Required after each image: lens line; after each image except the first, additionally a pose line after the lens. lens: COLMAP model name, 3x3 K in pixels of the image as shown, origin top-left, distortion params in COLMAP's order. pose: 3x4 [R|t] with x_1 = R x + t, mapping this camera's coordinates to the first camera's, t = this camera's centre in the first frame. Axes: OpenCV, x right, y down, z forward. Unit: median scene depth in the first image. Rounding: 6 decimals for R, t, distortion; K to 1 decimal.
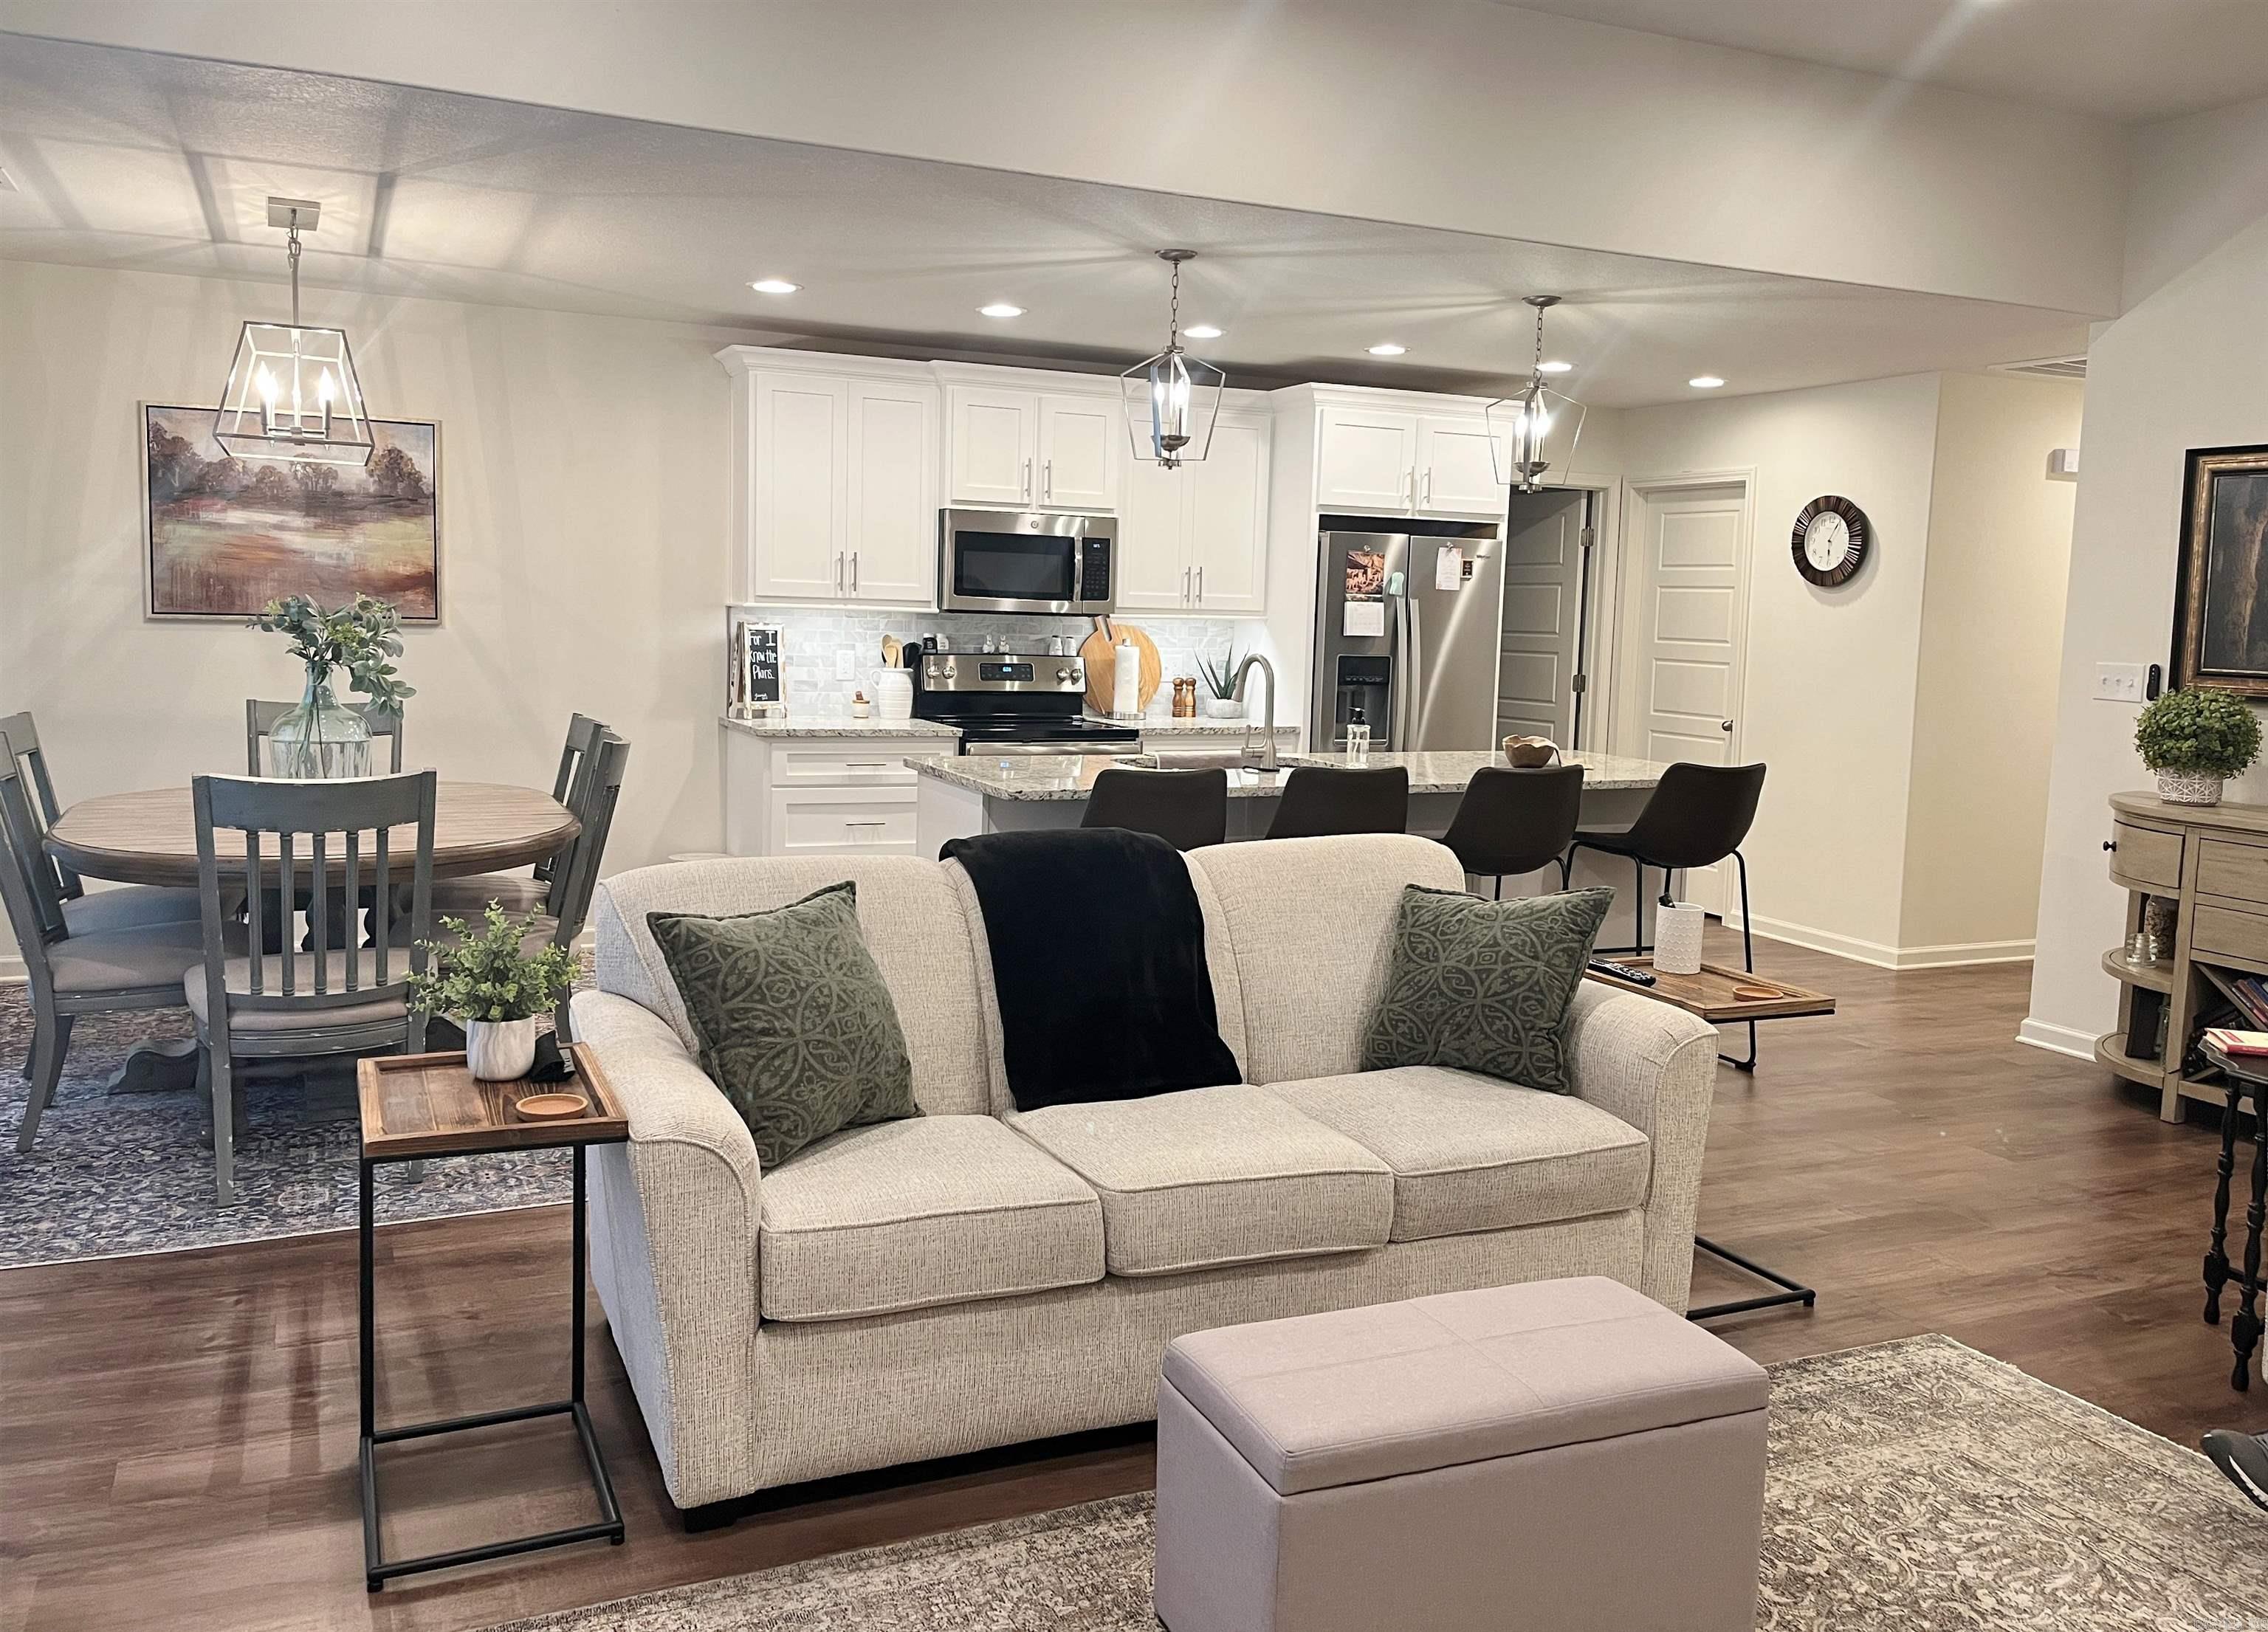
lens RADIAL K [[1756.5, 0, 1128.9], [0, 1756.5, 771.5], [0, 0, 1]] dist [0.072659, -0.102778]
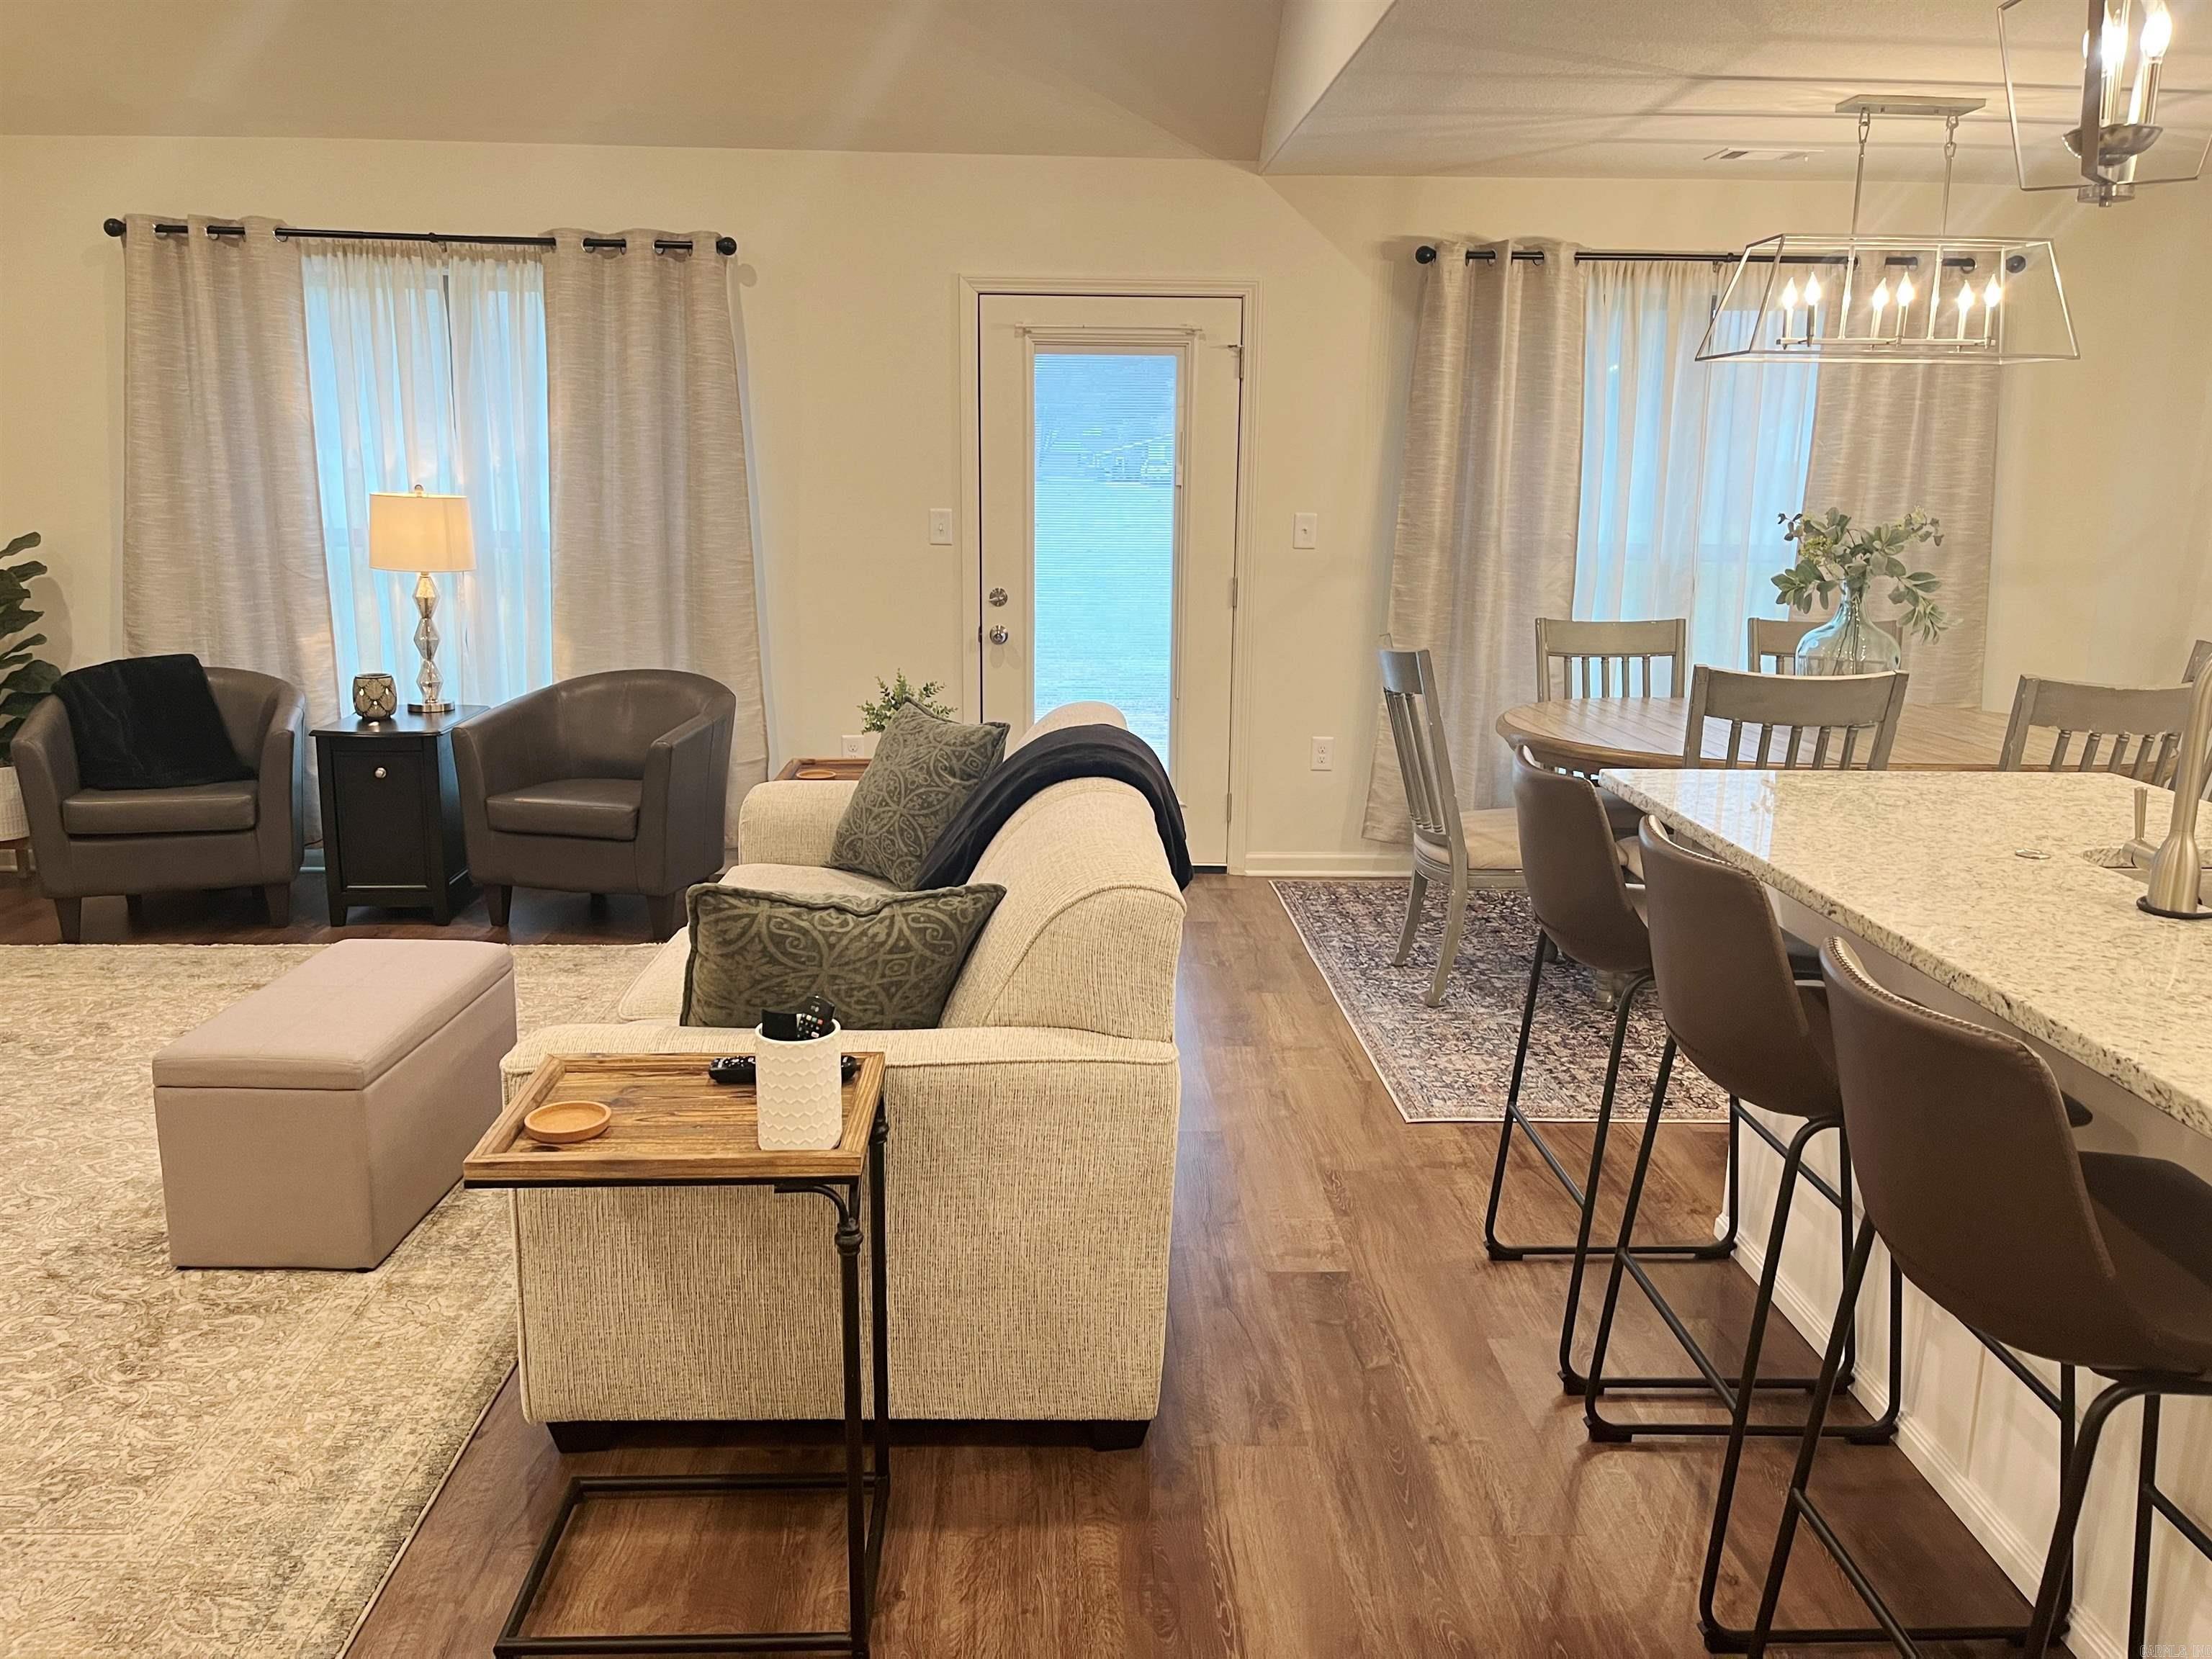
lens RADIAL K [[1660.0, 0, 1099.0], [0, 1660.0, 812.3], [0, 0, 1]] dist [0.083928, -0.112072]
pose [[-0.387963, 0.148596, -0.909618, 0.452591], [-0.117319, 0.970928, 0.208649, -0.064501], [0.914178, 0.187664, -0.359251, 0.780219]]
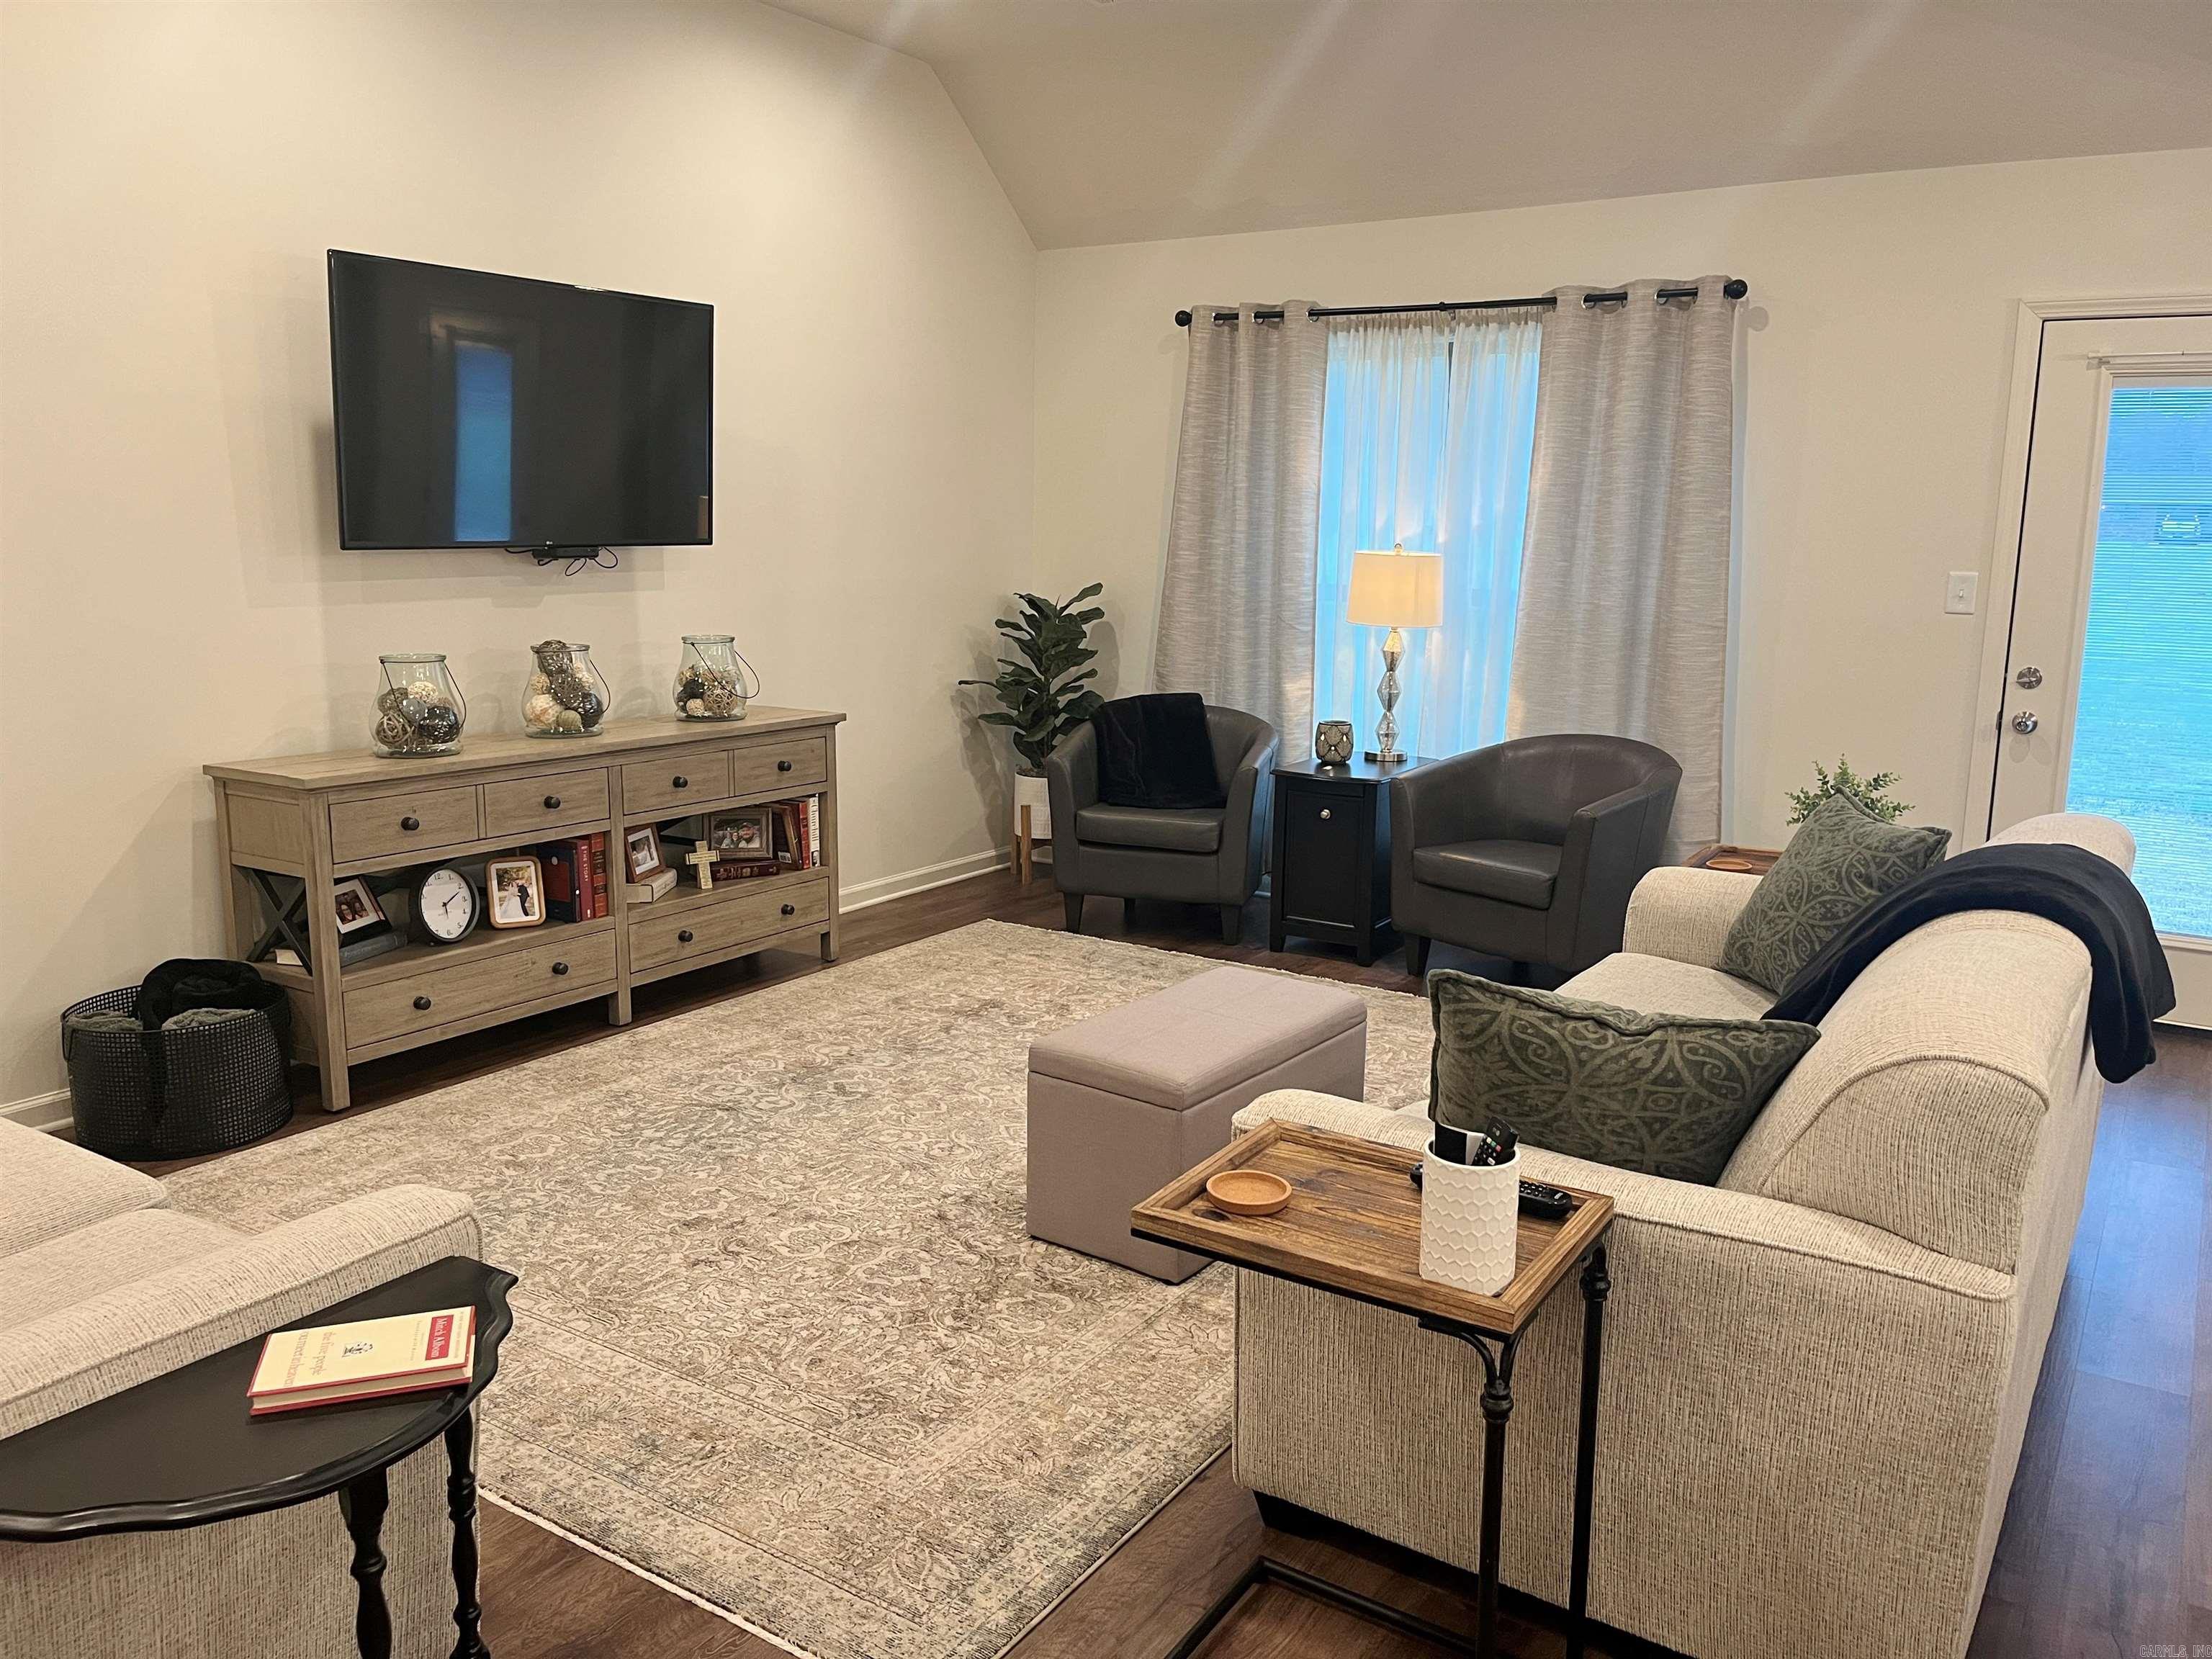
lens RADIAL K [[1670.2, 0, 1097.1], [0, 1670.2, 810.0], [0, 0, 1]] dist [0.076921, -0.118024]
pose [[-0.849820, 0.047371, -0.524940, 0.393274], [-0.094171, 0.966281, 0.239650, -0.069219], [0.518592, 0.253094, -0.816704, 0.805978]]
